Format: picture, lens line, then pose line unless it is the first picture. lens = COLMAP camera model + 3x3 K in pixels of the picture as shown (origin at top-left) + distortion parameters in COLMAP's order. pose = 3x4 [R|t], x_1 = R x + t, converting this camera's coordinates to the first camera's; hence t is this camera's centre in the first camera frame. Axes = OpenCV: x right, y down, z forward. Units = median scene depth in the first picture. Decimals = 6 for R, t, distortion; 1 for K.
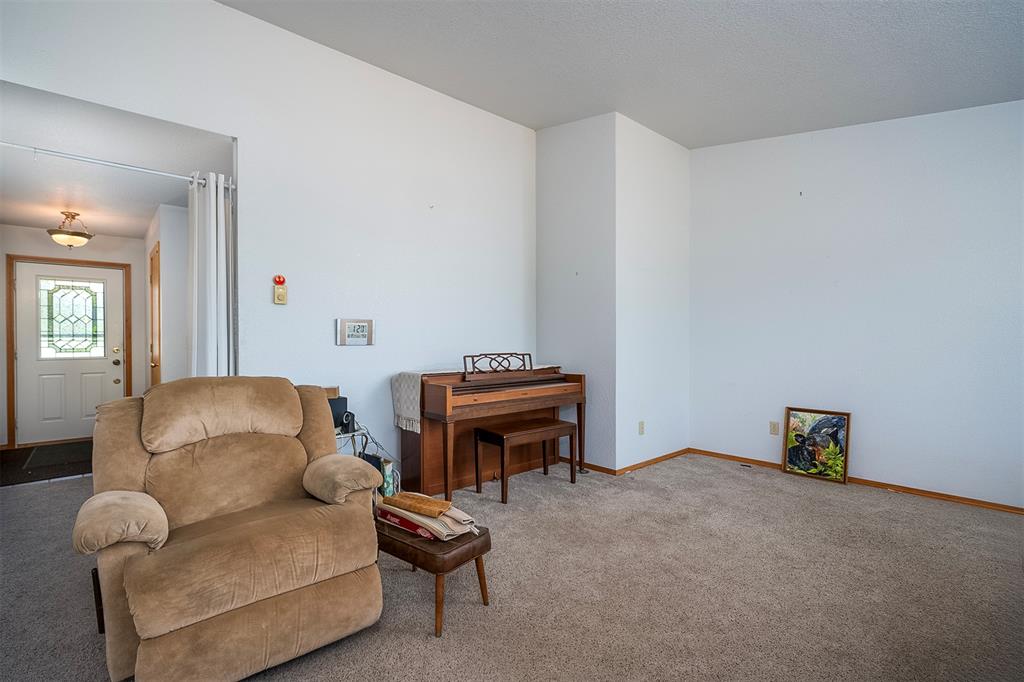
lens RADIAL K [[459.4, 0, 516.4], [0, 459.4, 346.3], [0, 0, 1]] dist [-0.003902, 0.000829]
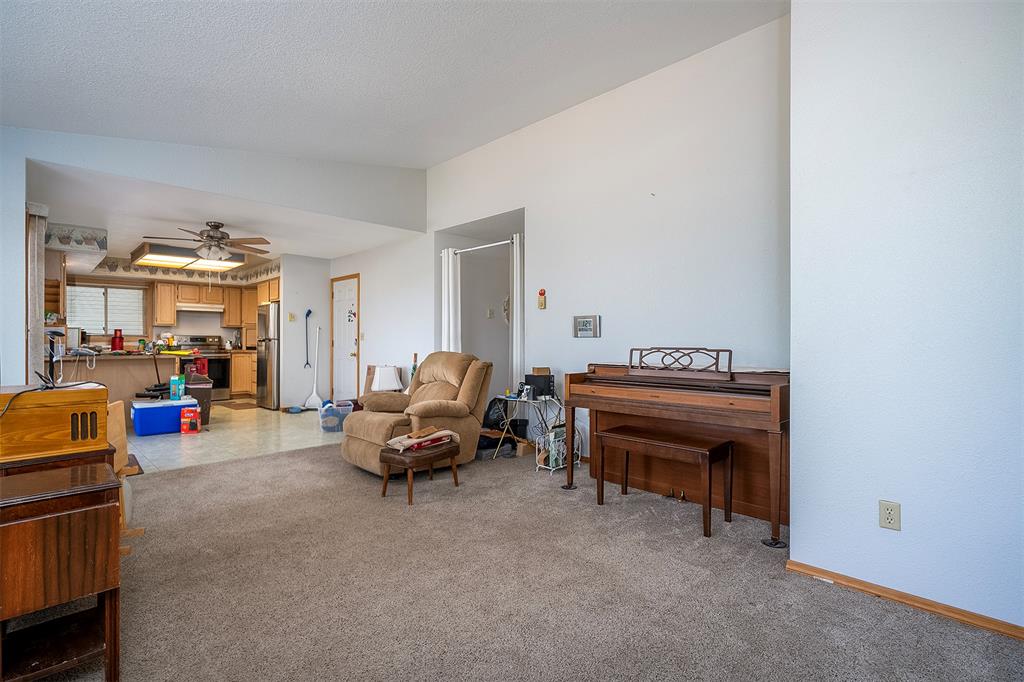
lens RADIAL K [[479.7, 0, 496.2], [0, 479.7, 338.7], [0, 0, 1]] dist [-0.002289, 0.000632]
pose [[0.038555, 0.005646, -0.999241, 0.809148], [-0.008568, 0.999949, 0.005320, -0.002662], [0.999220, 0.008356, 0.038601, 0.630940]]
